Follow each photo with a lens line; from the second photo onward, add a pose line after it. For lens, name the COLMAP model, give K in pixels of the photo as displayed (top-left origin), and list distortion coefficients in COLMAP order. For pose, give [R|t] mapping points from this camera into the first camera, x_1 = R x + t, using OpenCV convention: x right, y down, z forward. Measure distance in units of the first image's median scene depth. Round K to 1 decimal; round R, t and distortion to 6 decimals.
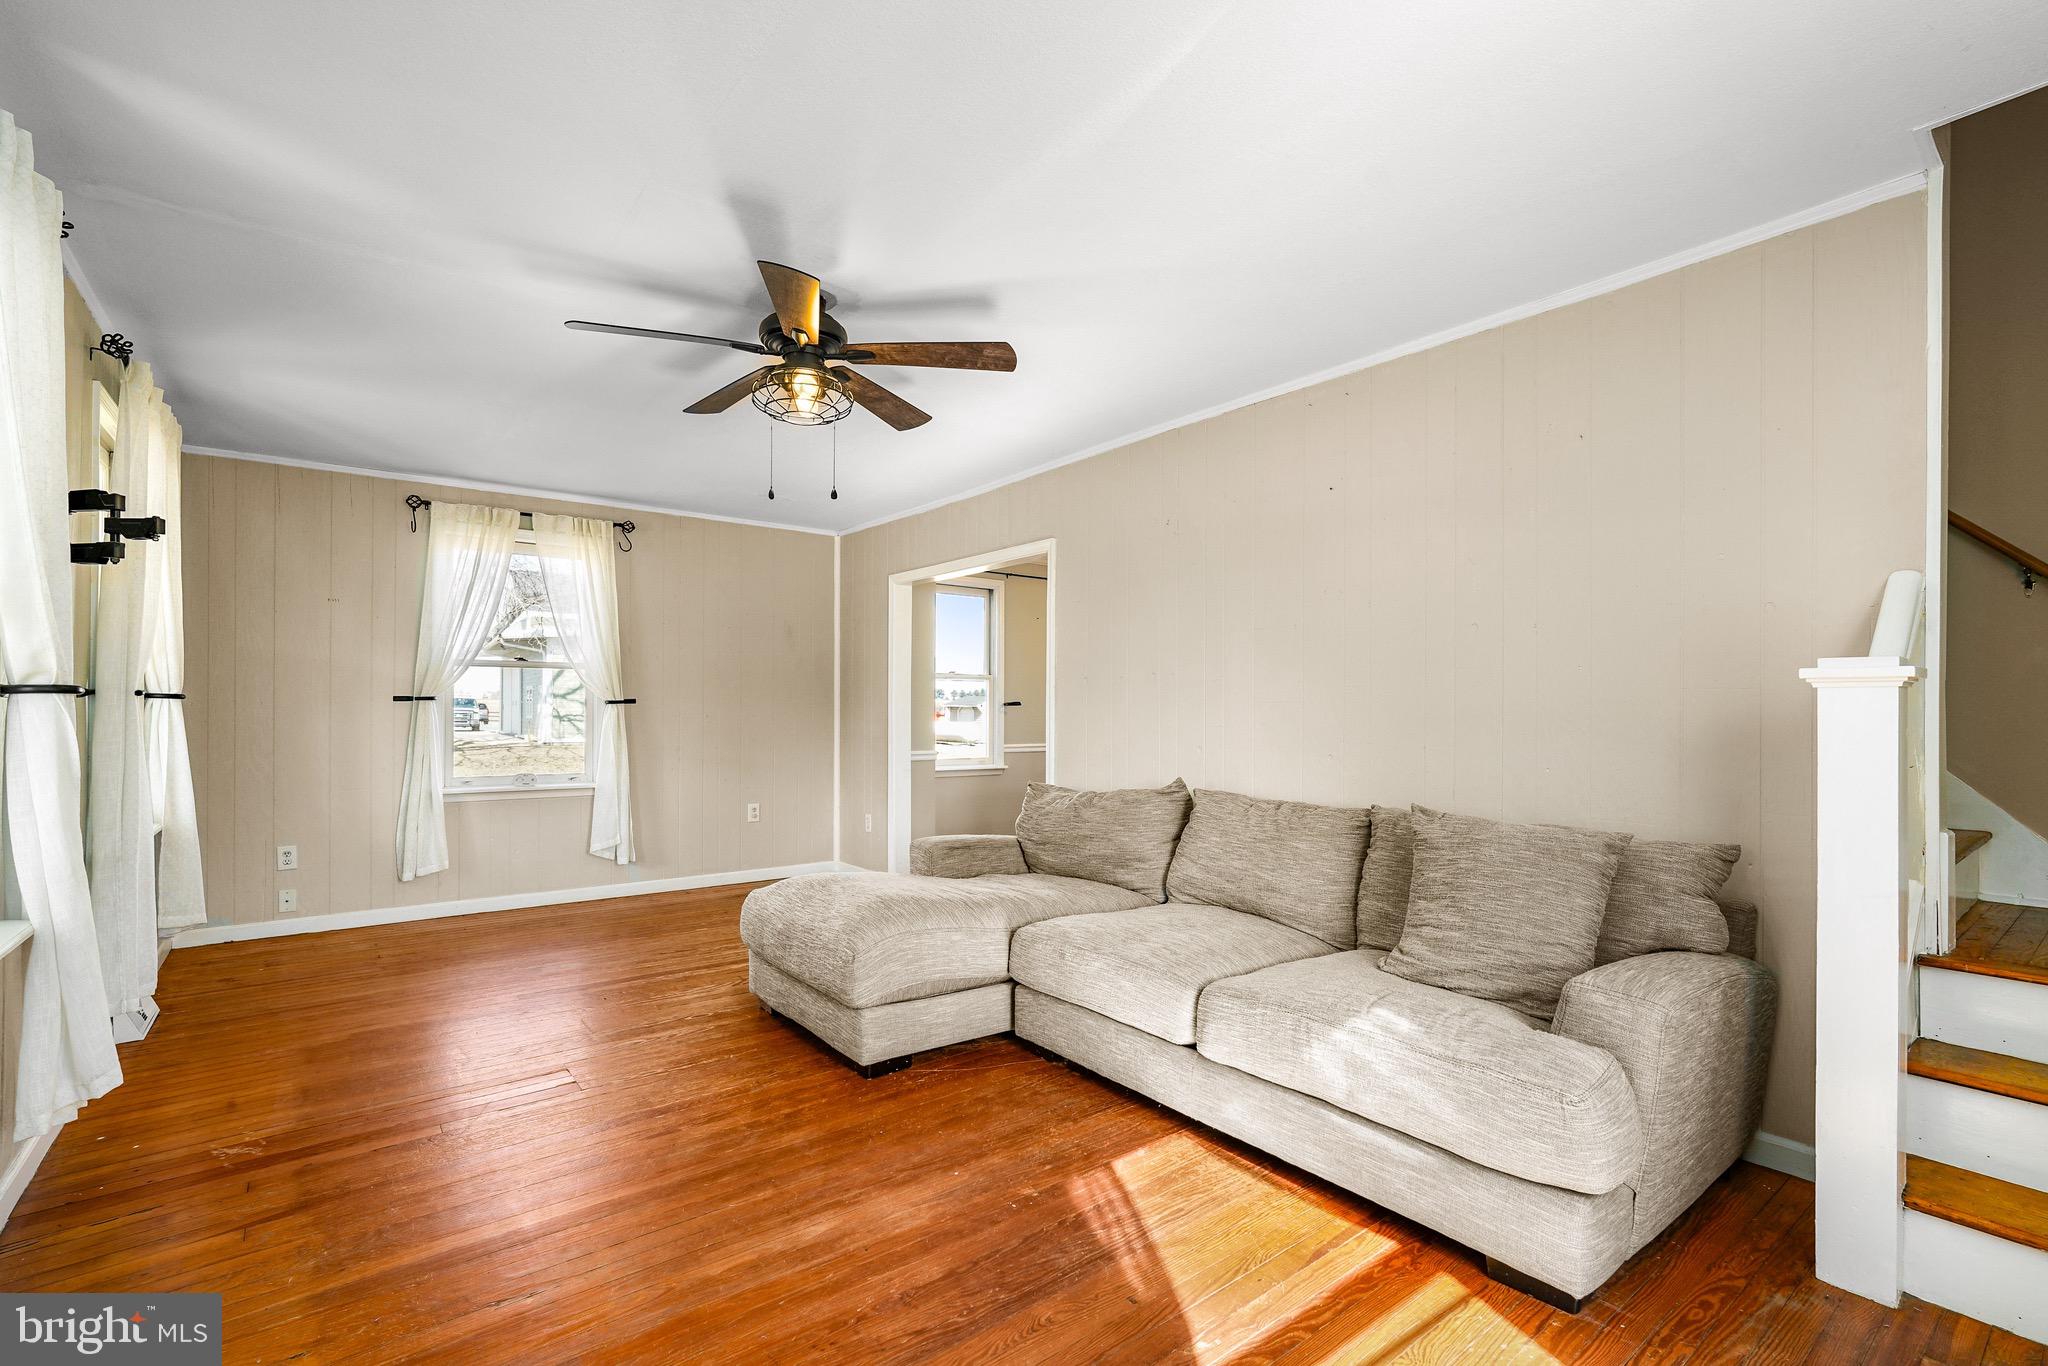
lens RADIAL K [[925.5, 0, 1026.0], [0, 925.5, 697.6], [0, 0, 1]] dist [-0.005939, 0.003857]
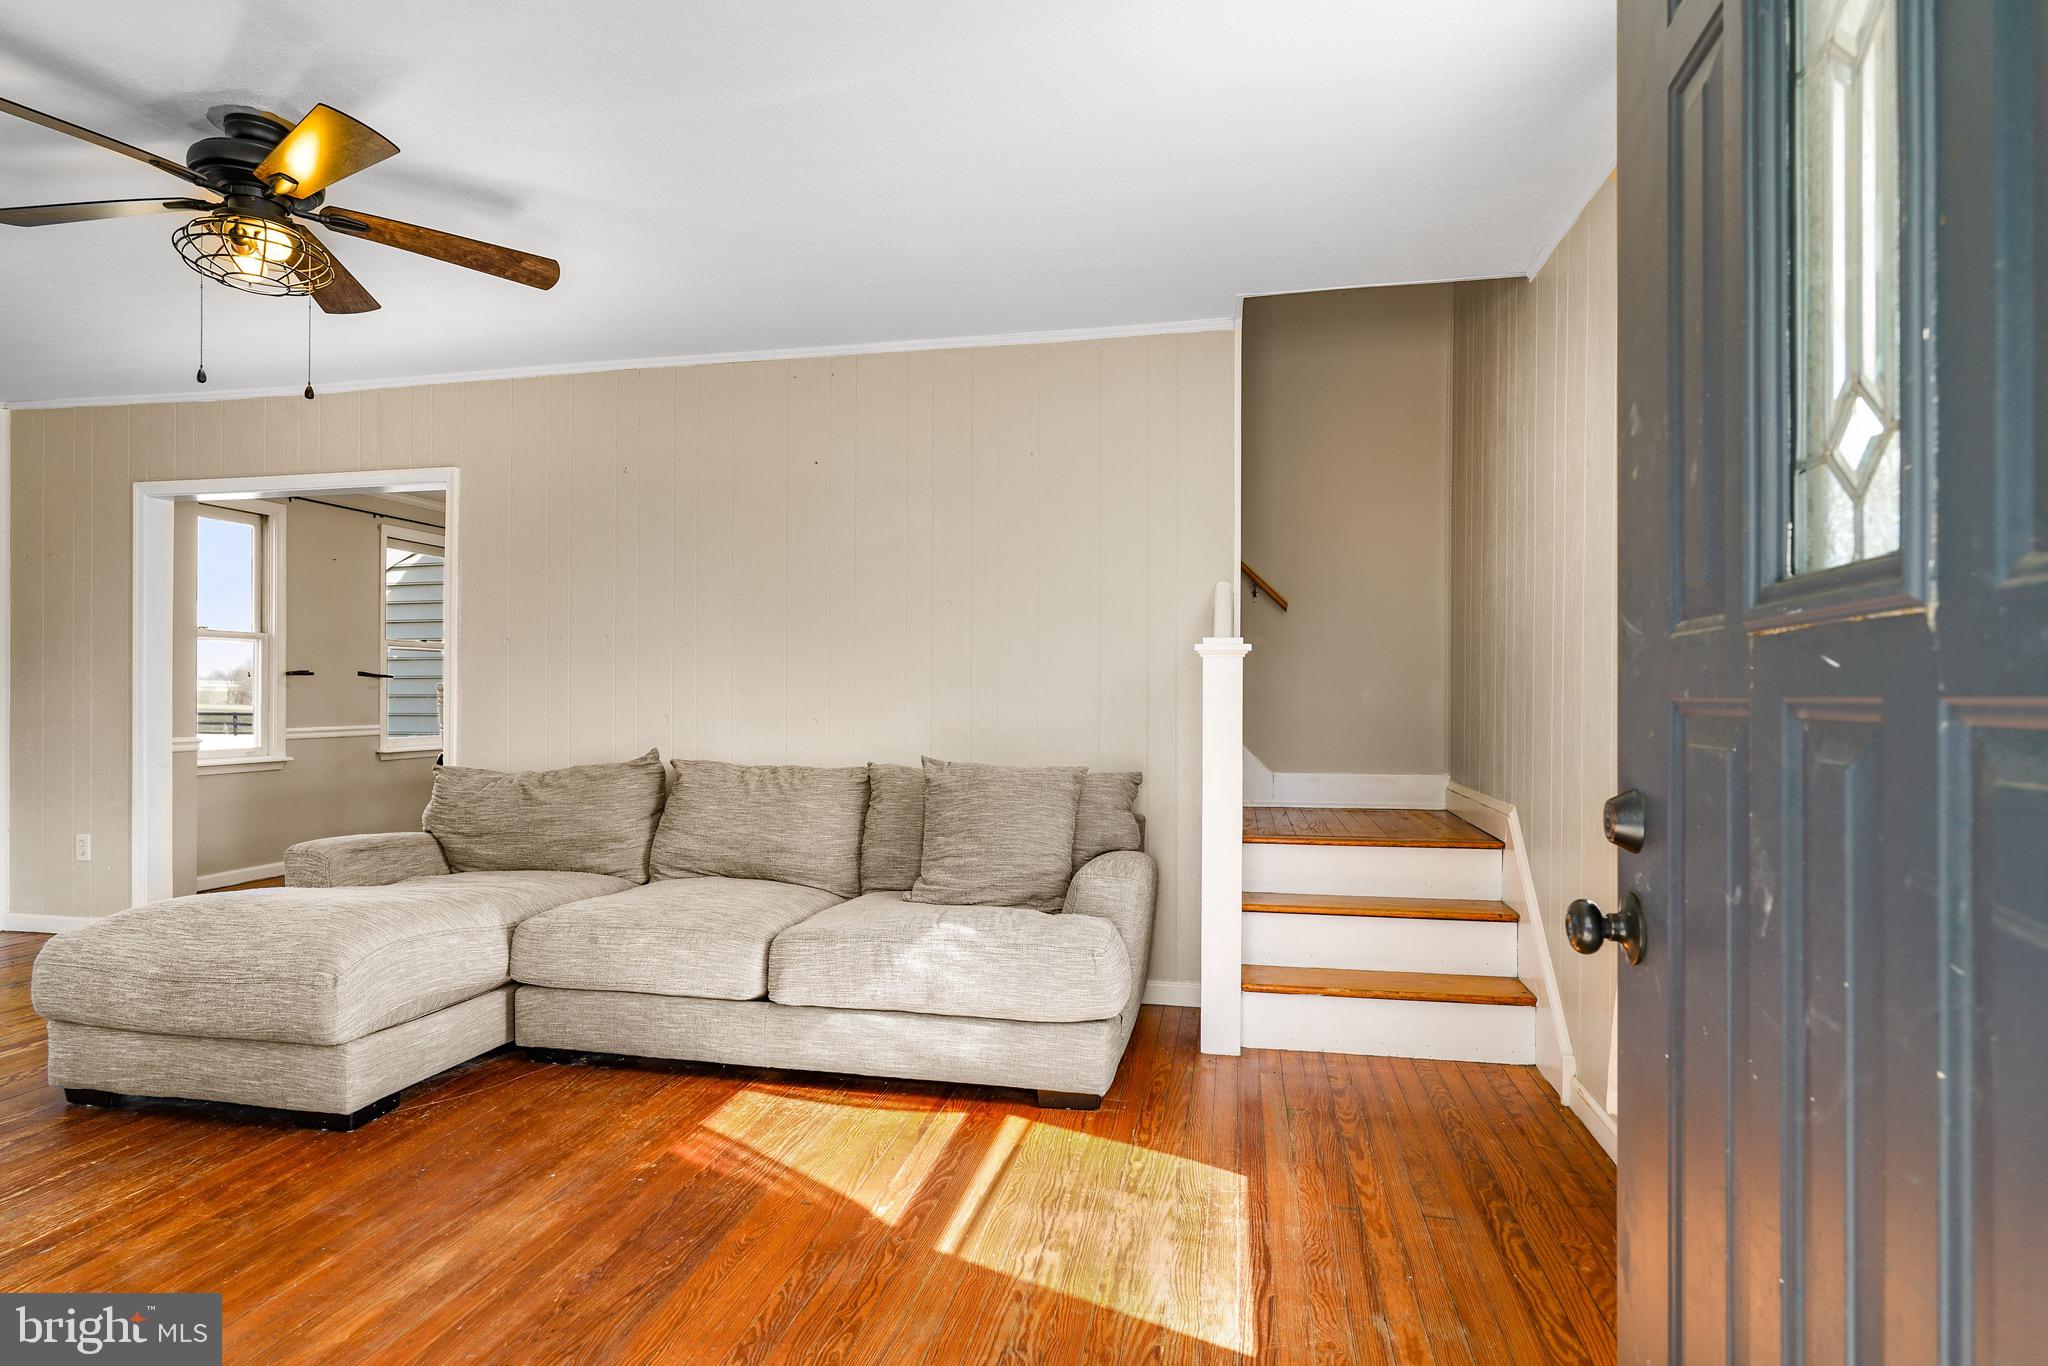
lens RADIAL K [[1099.8, 0, 1024.4], [0, 1099.8, 673.7], [0, 0, 1]] dist [0.001763, 0.005409]
pose [[0.751698, 0.009001, 0.659446, -0.374377], [-0.006837, 0.999959, -0.005855, 0.019742], [-0.659472, -0.000108, 0.751729, -0.102235]]
